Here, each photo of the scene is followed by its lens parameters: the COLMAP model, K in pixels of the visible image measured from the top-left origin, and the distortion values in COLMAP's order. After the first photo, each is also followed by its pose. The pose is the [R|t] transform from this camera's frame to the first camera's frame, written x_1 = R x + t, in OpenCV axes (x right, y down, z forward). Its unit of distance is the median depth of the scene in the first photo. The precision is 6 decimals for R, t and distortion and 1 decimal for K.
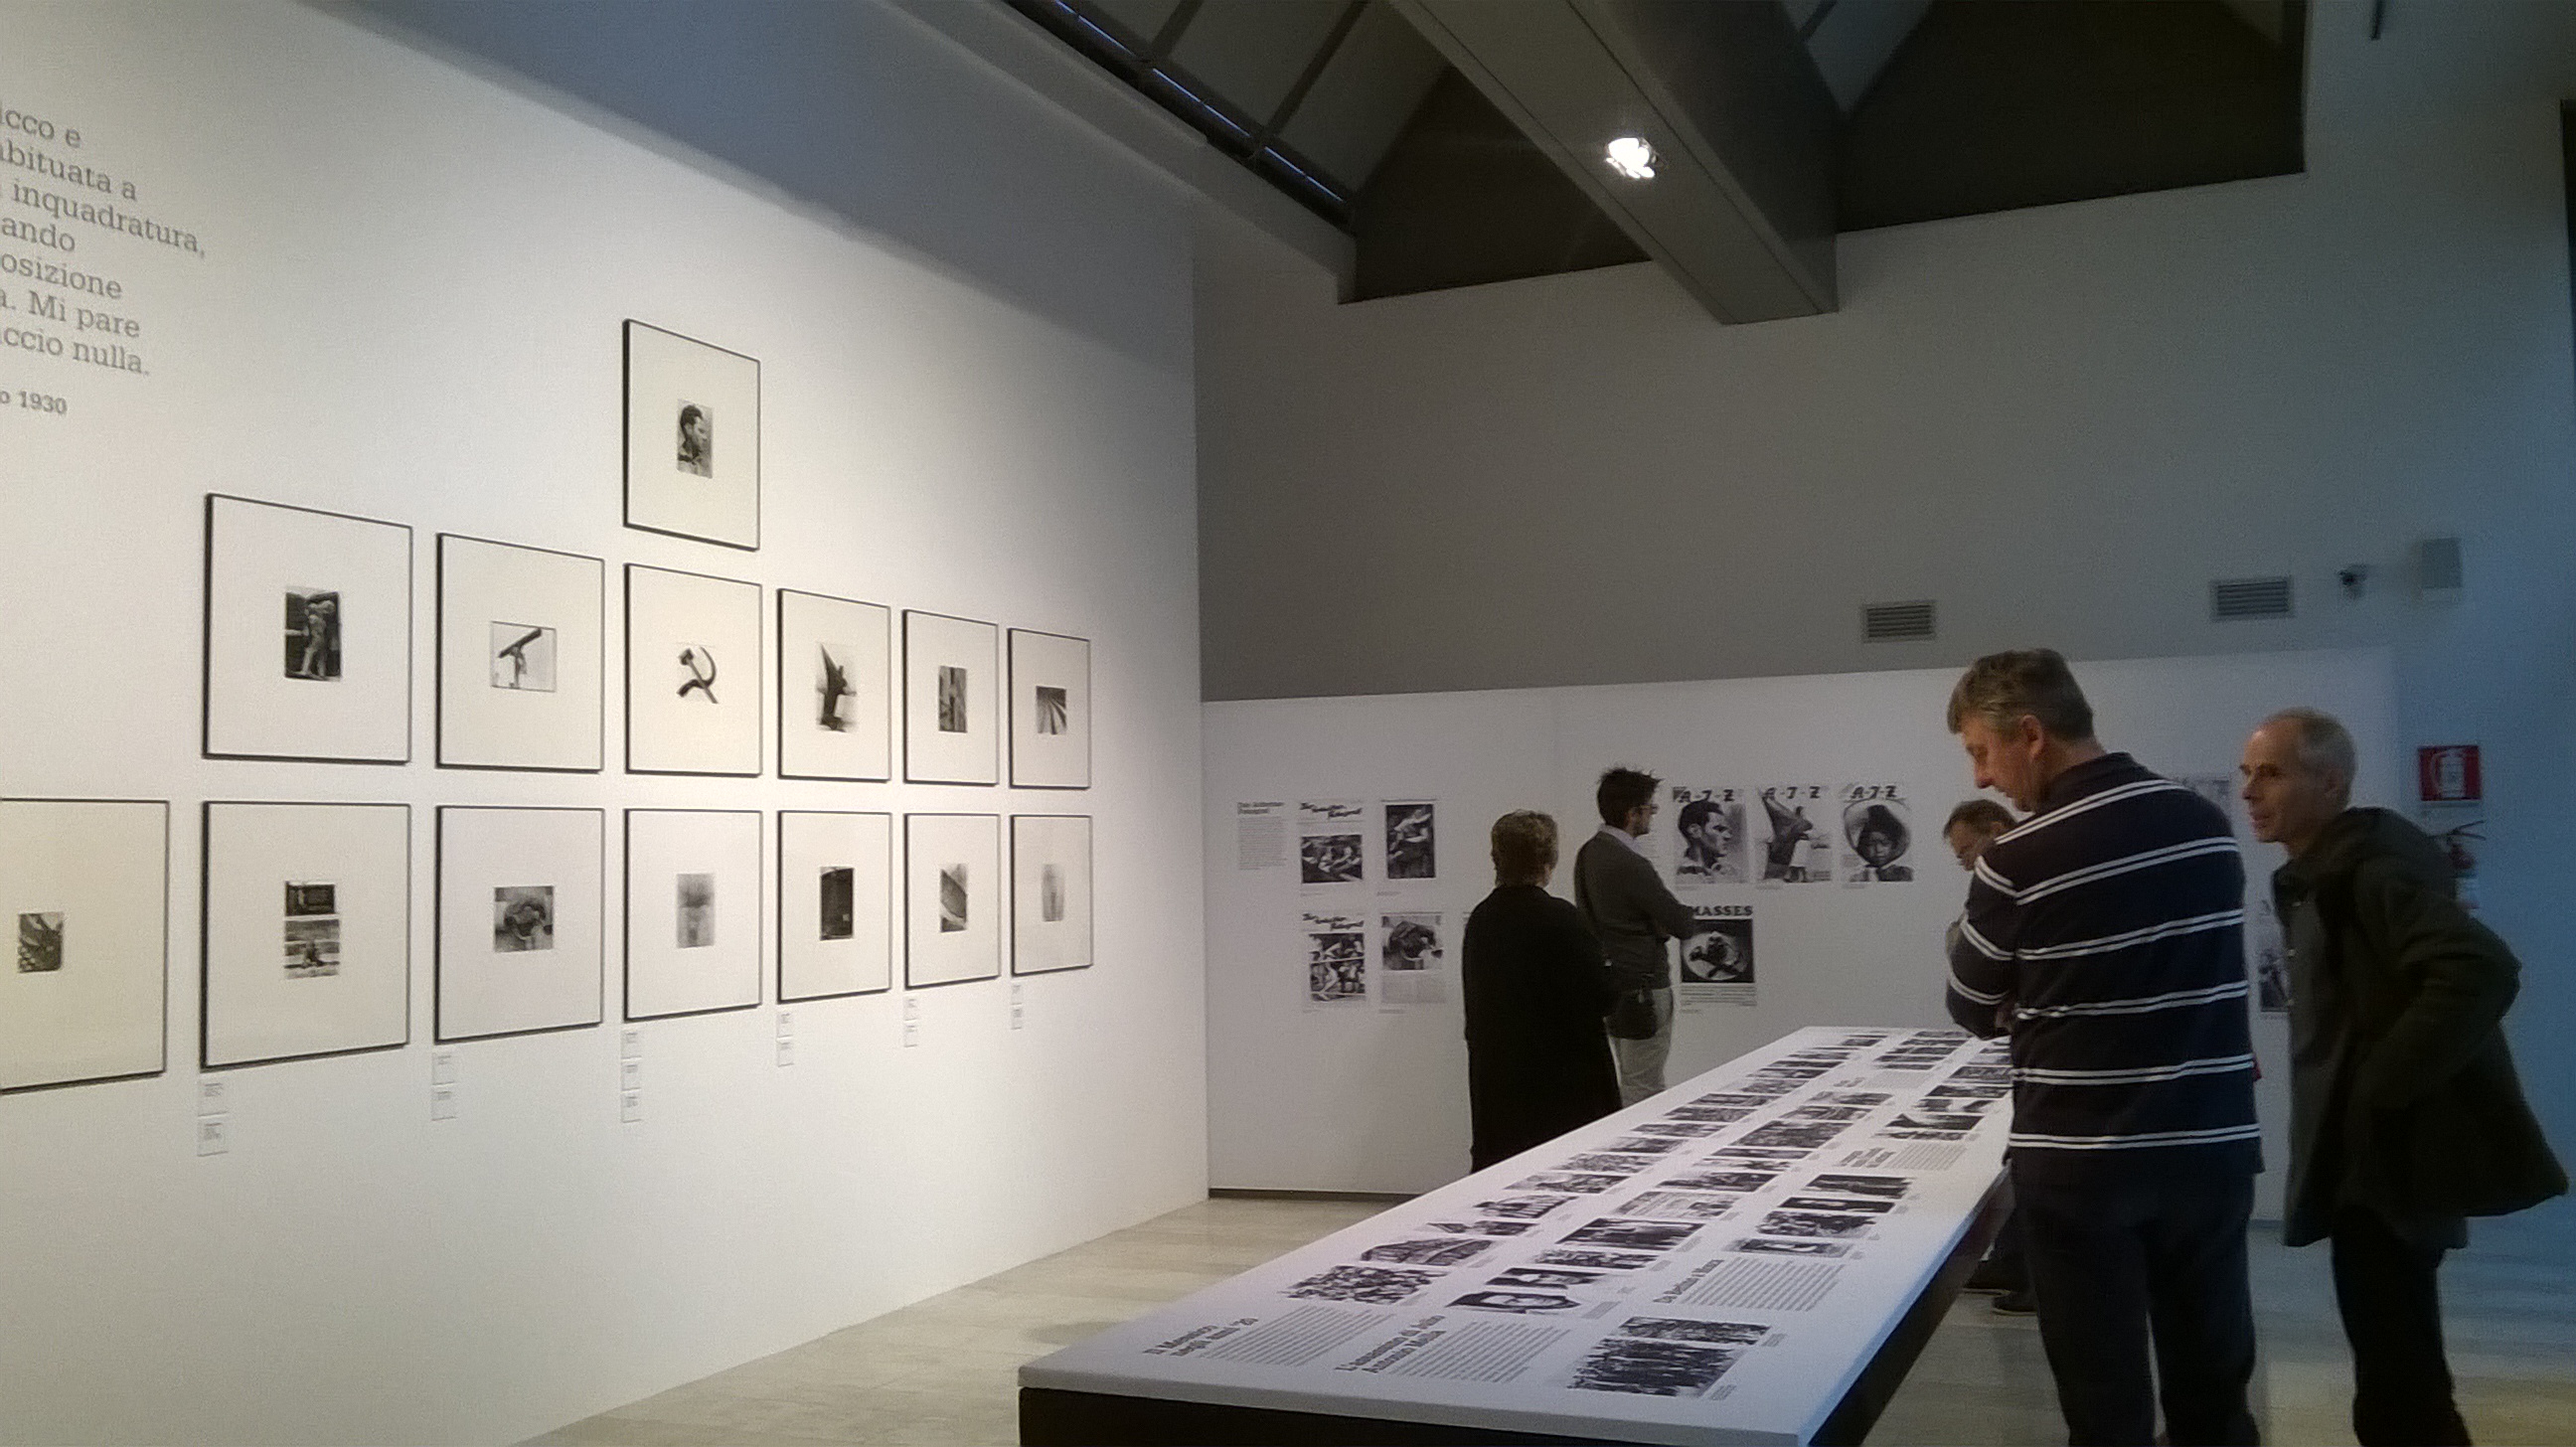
lens RADIAL K [[2197.7, 0, 1288.0], [0, 2197.7, 723.5], [0, 0, 1]] dist [0.090151, -0.138966]
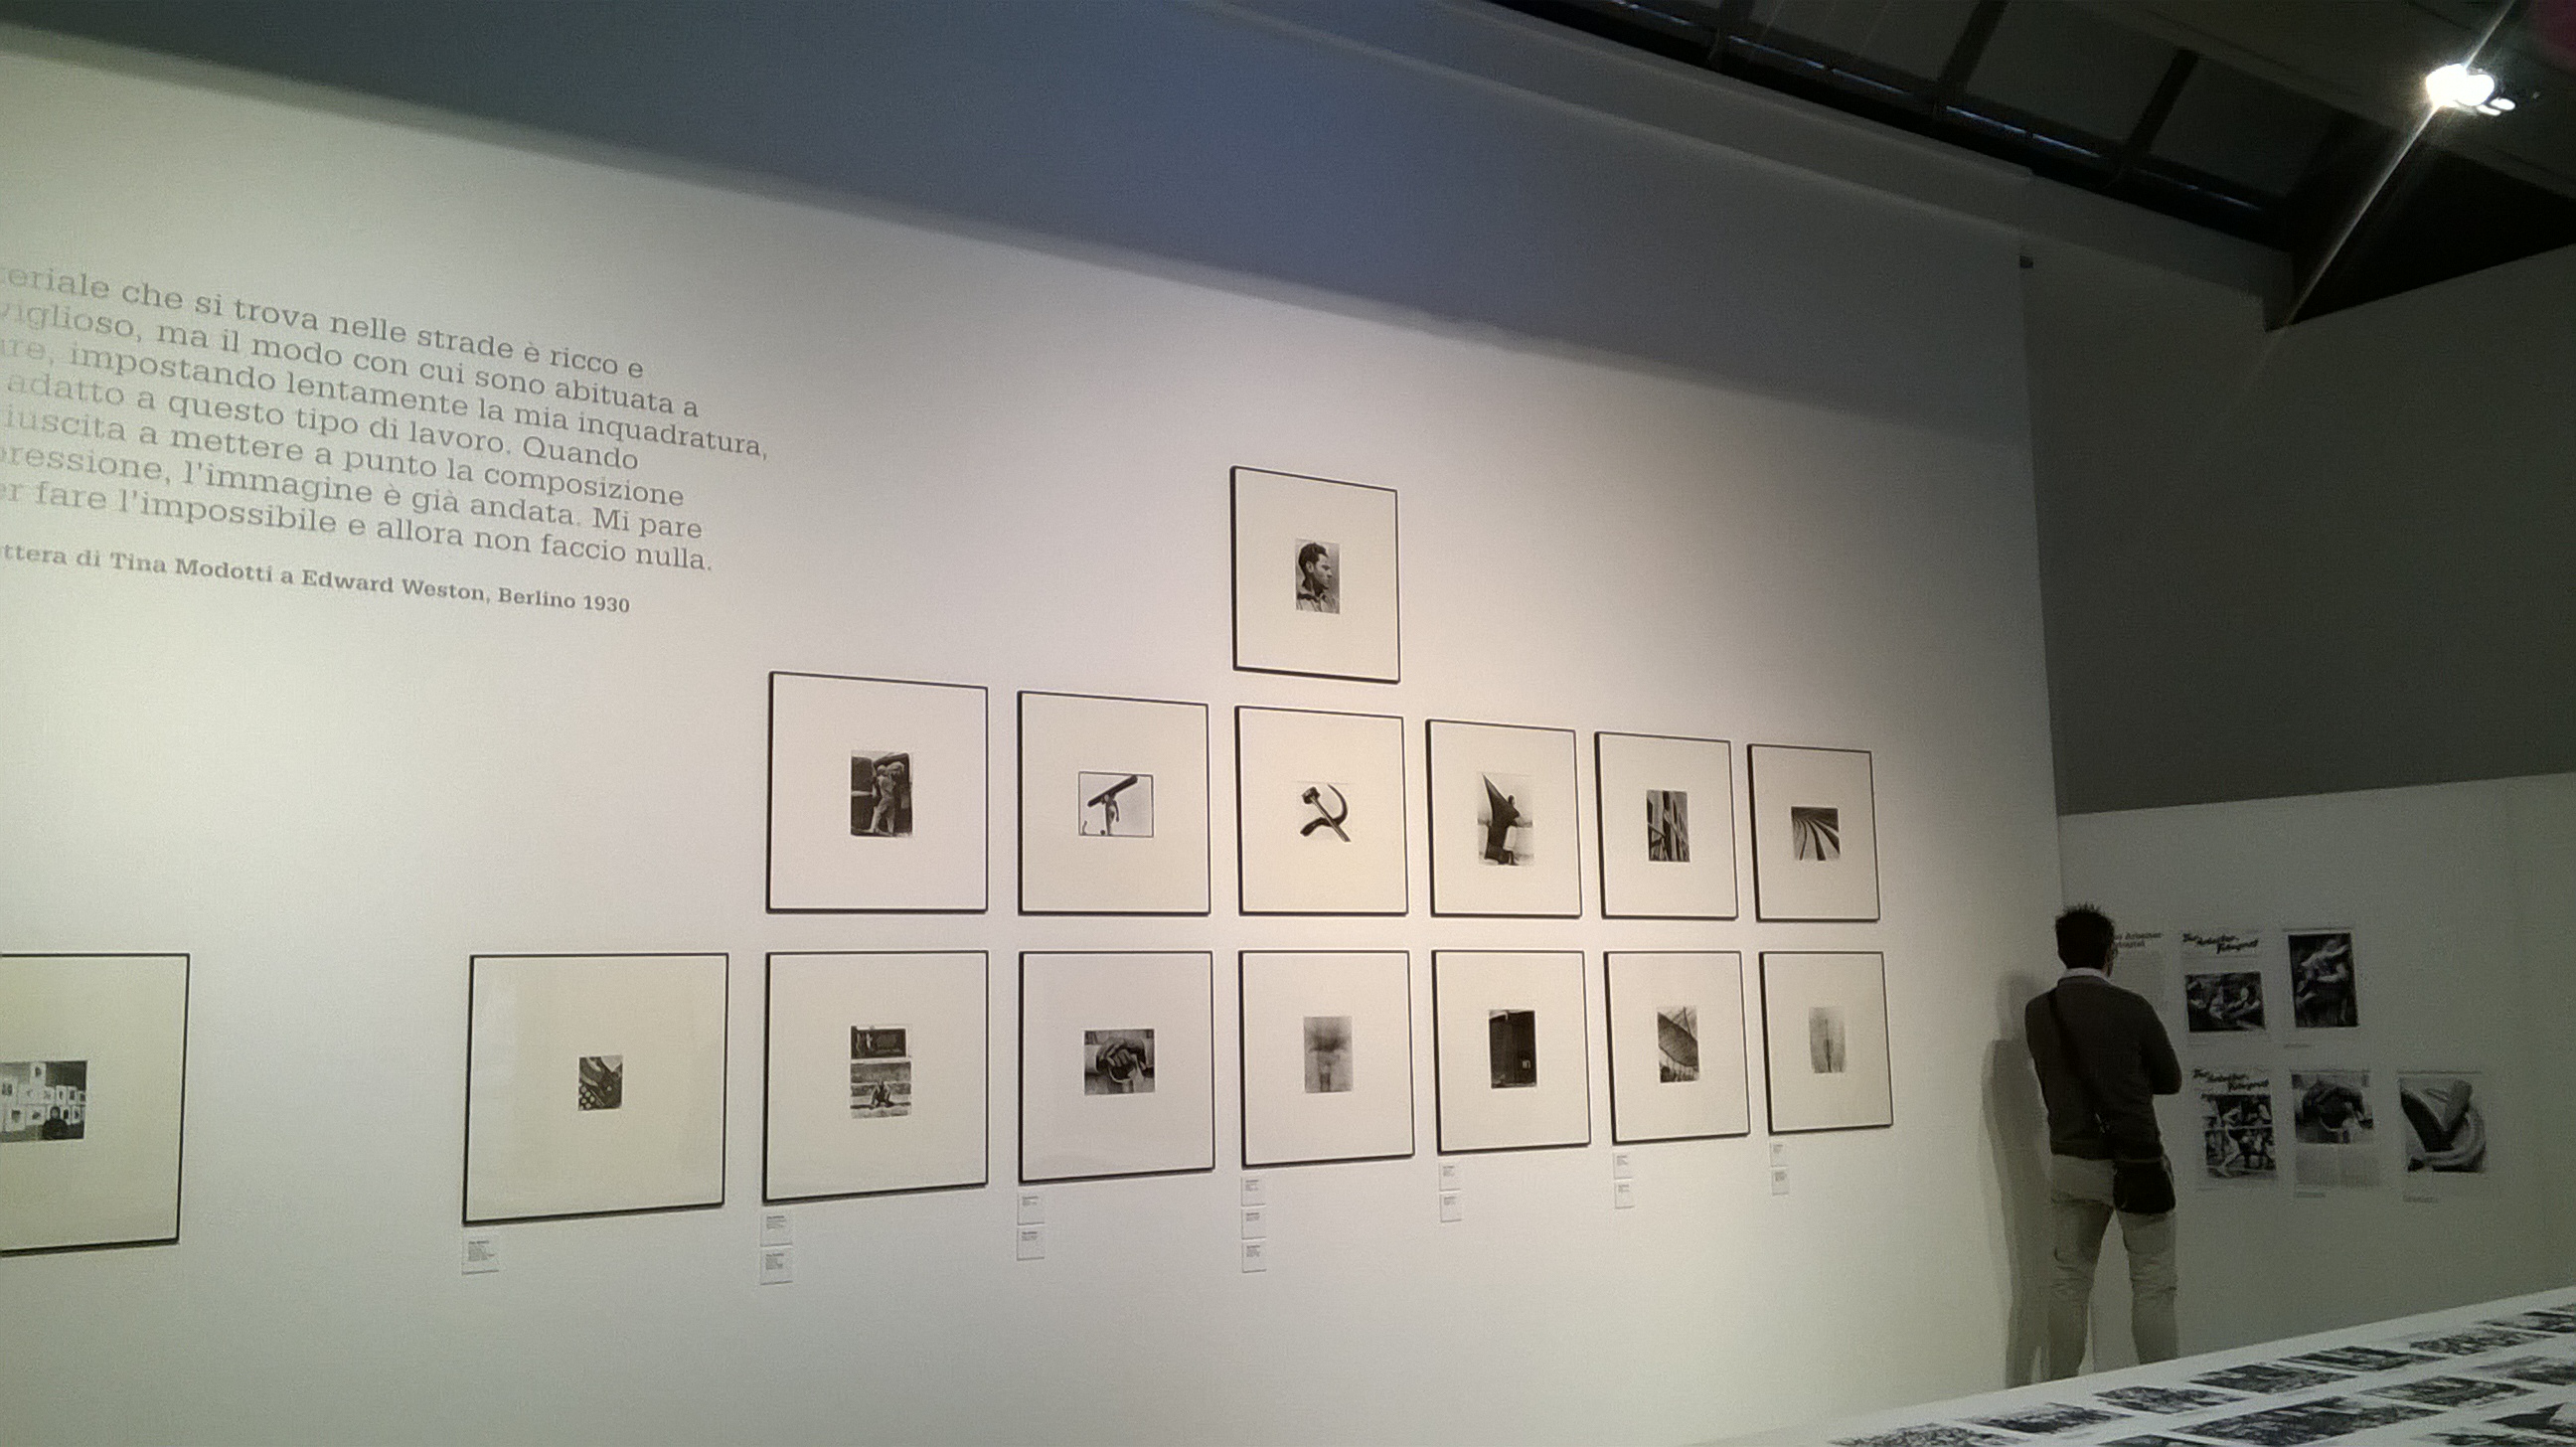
lens RADIAL K [[2168.9, 0, 1288.0], [0, 2168.9, 723.5], [0, 0, 1]] dist [0.157819, -0.335668]
pose [[0.849430, -0.065478, -0.523623, 0.228848], [0.034206, 0.997017, -0.069186, 0.004609], [0.526591, 0.040857, 0.849136, 0.167563]]
